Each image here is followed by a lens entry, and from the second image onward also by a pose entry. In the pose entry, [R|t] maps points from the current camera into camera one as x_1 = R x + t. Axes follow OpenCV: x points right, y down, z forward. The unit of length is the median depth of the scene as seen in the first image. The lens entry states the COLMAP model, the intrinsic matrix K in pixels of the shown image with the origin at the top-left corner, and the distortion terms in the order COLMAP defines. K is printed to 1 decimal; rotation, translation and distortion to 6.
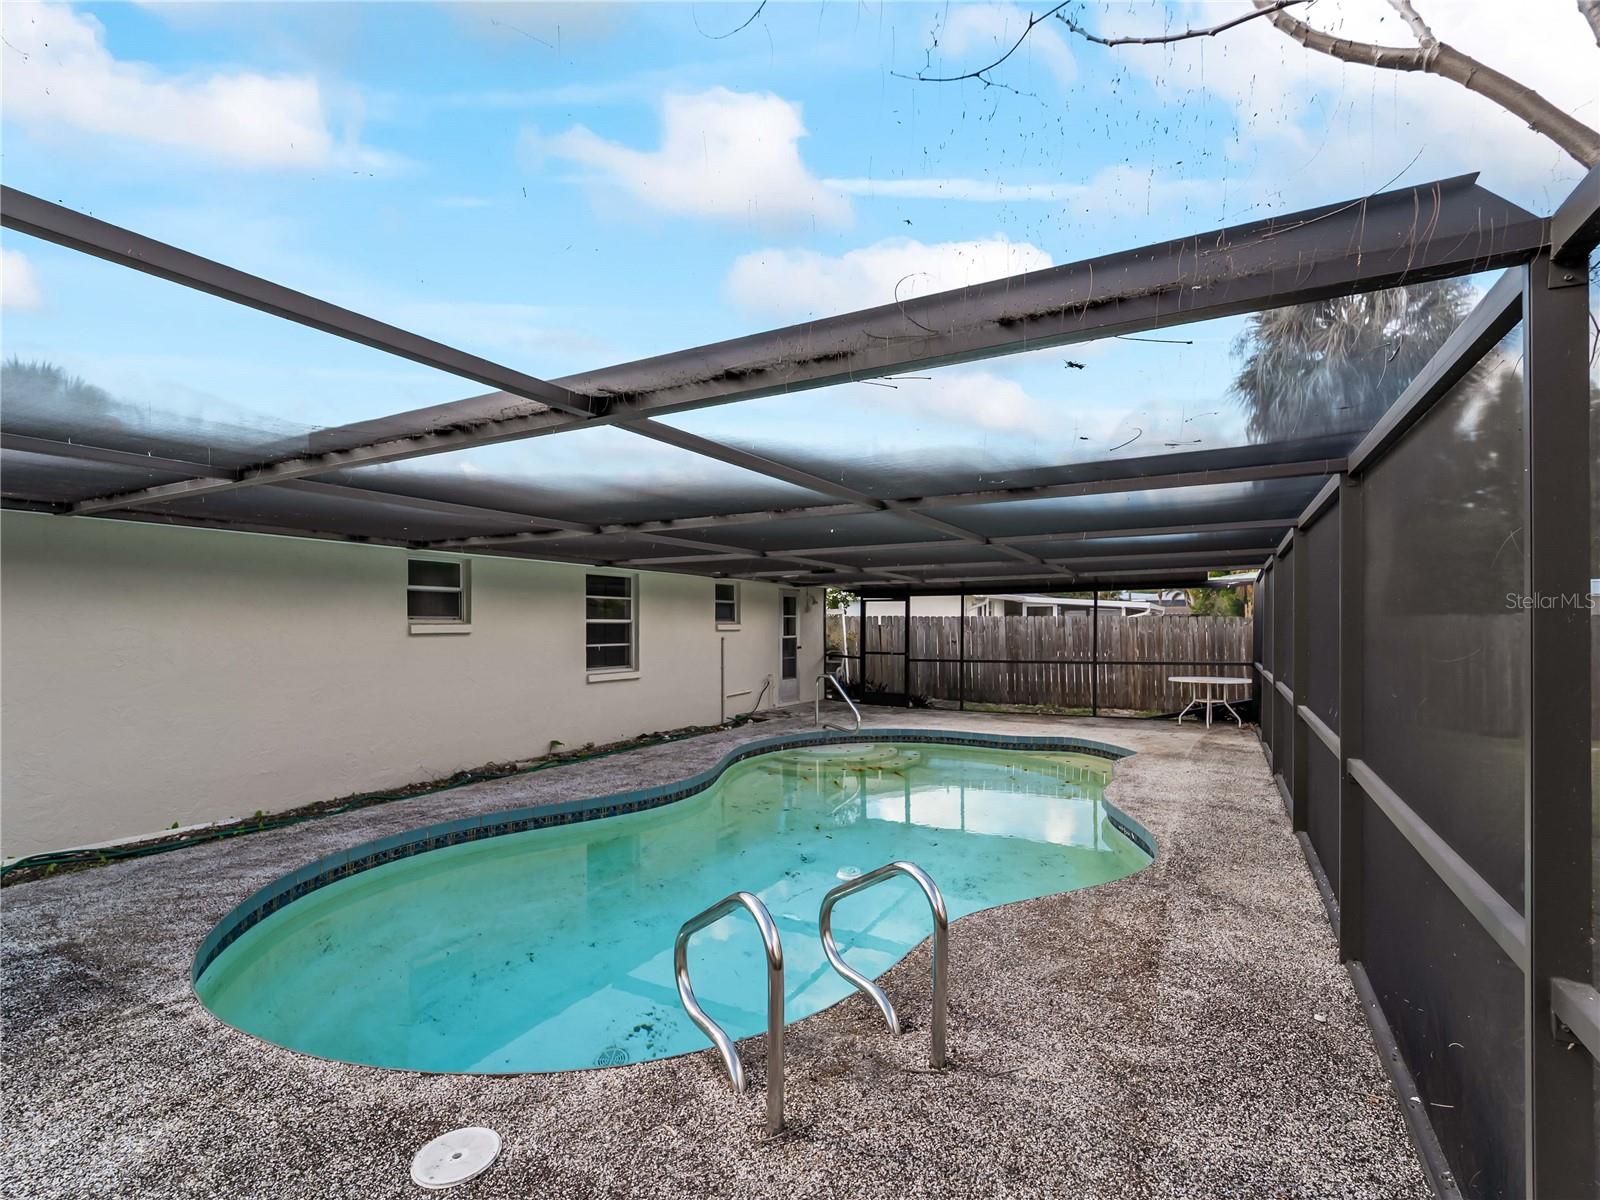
lens RADIAL K [[729.2, 0, 804.7], [0, 729.2, 612.9], [0, 0, 1]] dist [-0.001129, -0.002148]
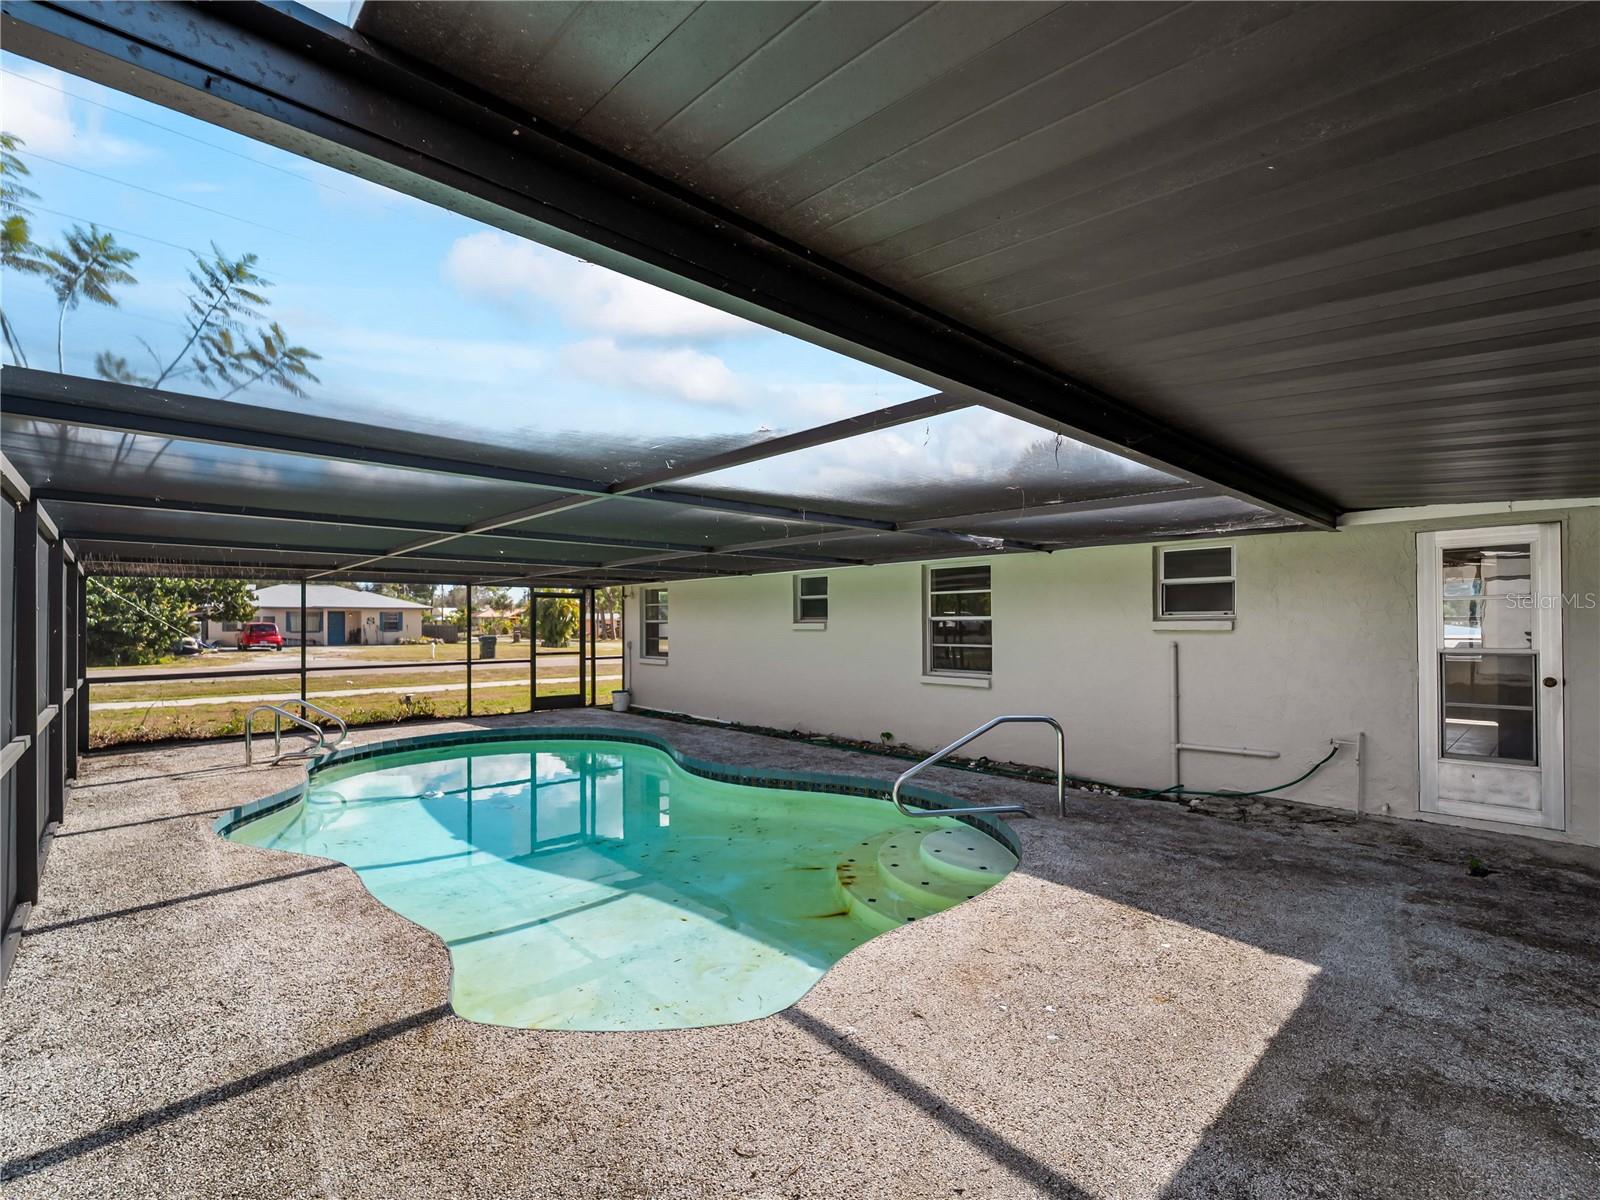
lens RADIAL K [[729.2, 0, 805.1], [0, 729.2, 610.6], [0, 0, 1]] dist [-0.001129, -0.002148]
pose [[-0.286508, -0.012988, -0.957990, 0.651209], [0.019445, 0.999623, -0.019368, 0.015570], [0.957880, -0.024177, -0.286148, 1.103462]]
